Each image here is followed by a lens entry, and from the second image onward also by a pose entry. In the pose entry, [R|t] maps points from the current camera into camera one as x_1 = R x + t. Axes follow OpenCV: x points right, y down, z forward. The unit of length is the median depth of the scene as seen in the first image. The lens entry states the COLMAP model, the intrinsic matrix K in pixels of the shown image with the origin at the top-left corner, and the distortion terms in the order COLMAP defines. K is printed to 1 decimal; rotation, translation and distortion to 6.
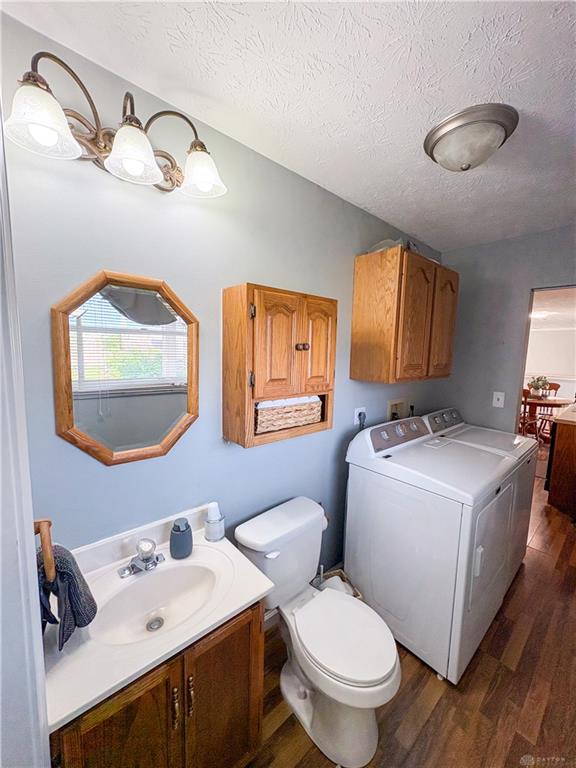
lens RADIAL K [[302.7, 0, 288.3], [0, 302.7, 385.0], [0, 0, 1]] dist [-0.002376, -0.000067]
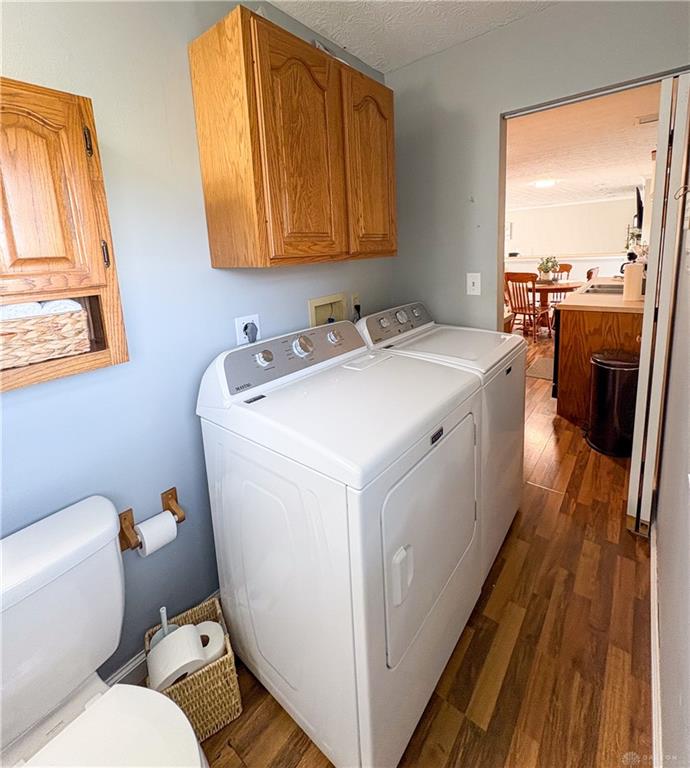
lens RADIAL K [[366.5, 0, 340.9], [0, 366.5, 309.5], [0, 0, 1]] dist [-0.001508, -0.000441]
pose [[0.984251, -0.099139, 0.146360, 0.315529], [0.093294, 0.994562, 0.046293, 0.046187], [-0.150154, -0.031909, 0.988148, 0.254359]]
